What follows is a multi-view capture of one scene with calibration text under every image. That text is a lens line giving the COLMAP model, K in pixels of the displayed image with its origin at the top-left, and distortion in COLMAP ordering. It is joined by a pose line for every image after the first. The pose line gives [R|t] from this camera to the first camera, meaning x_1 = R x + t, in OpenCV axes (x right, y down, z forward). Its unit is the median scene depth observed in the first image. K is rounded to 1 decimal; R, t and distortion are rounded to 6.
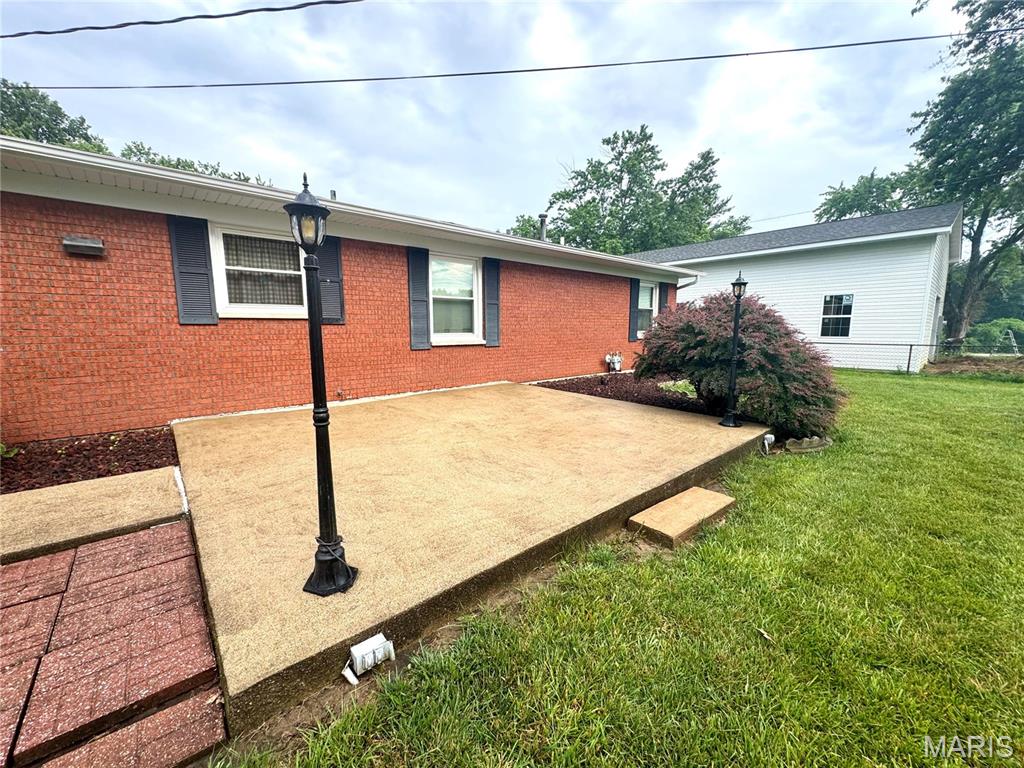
lens RADIAL K [[406.3, 0, 512.0], [0, 406.3, 384.0], [0, 0, 1]] dist [-0.000162, 0.000292]
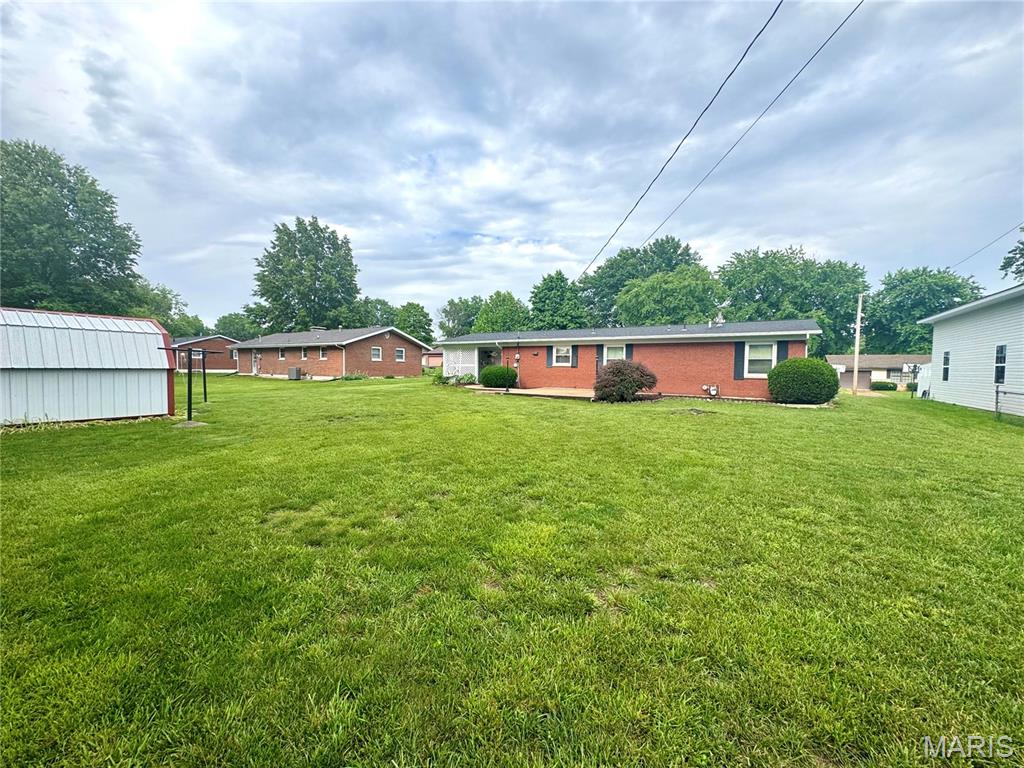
lens RADIAL K [[406.3, 0, 512.0], [0, 406.3, 384.0], [0, 0, 1]] dist [-0.000162, 0.000292]
pose [[0.258074, 0.051905, -0.964730, 2.328536], [-0.144003, 0.989468, 0.014714, 0.024405], [0.955333, 0.135126, 0.262830, -0.402346]]
